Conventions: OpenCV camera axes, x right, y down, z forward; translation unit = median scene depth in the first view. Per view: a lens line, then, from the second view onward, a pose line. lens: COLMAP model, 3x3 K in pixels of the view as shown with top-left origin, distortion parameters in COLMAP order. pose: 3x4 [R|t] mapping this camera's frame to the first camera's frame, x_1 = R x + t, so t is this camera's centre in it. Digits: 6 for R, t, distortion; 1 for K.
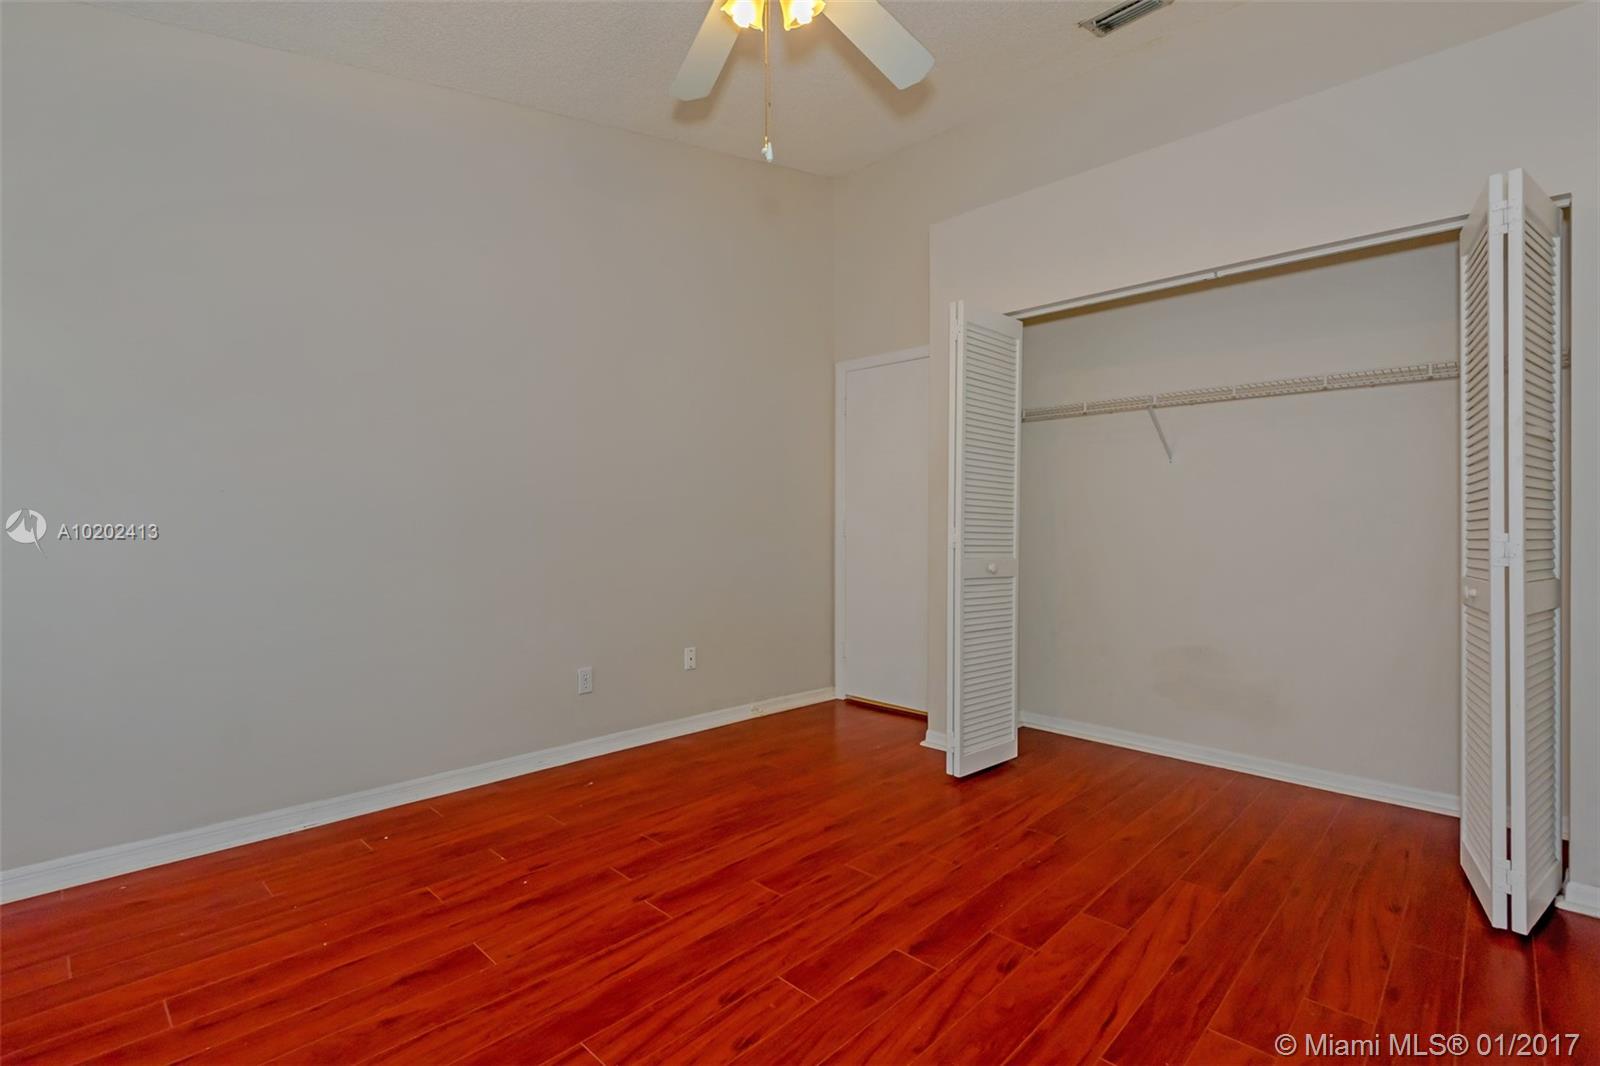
lens RADIAL K [[728.5, 0, 791.9], [0, 728.5, 527.9], [0, 0, 1]] dist [-0.000784, -0.000898]
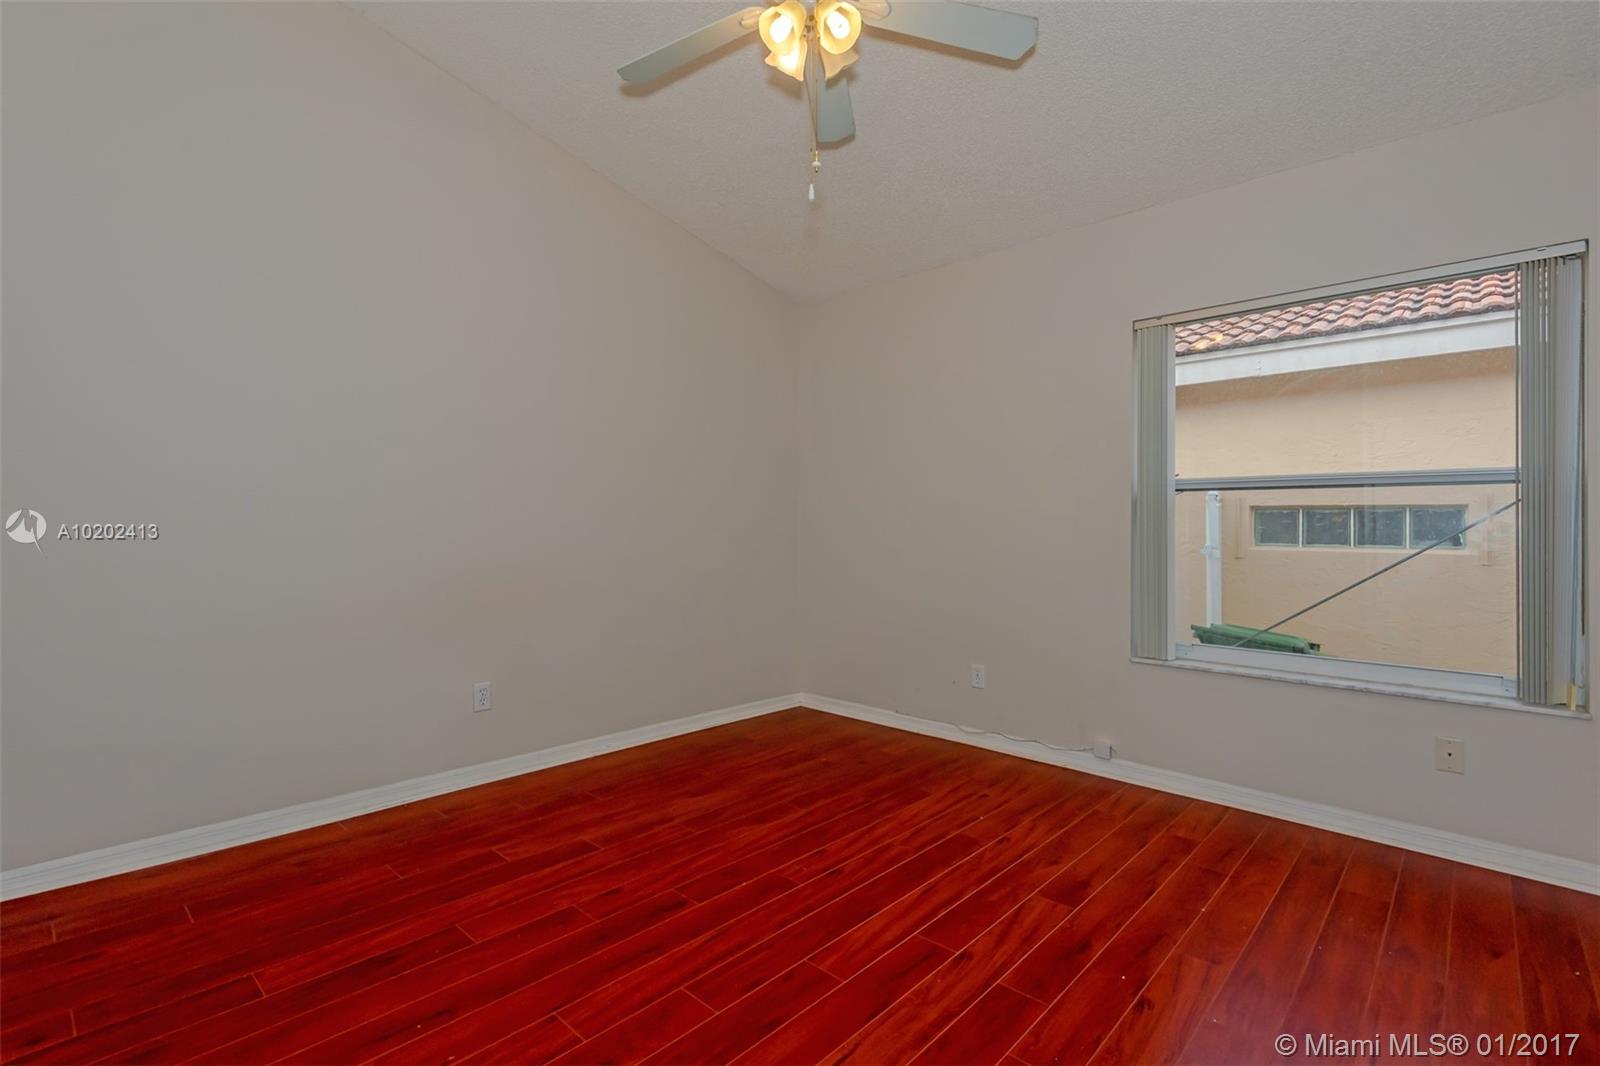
lens RADIAL K [[728.5, 0, 791.9], [0, 728.5, 527.9], [0, 0, 1]] dist [-0.000784, -0.000898]
pose [[-0.999528, -0.027309, -0.014100, 0.030323], [-0.027105, 0.999528, -0.014443, 0.011977], [0.014488, -0.014054, -0.999796, 2.057540]]
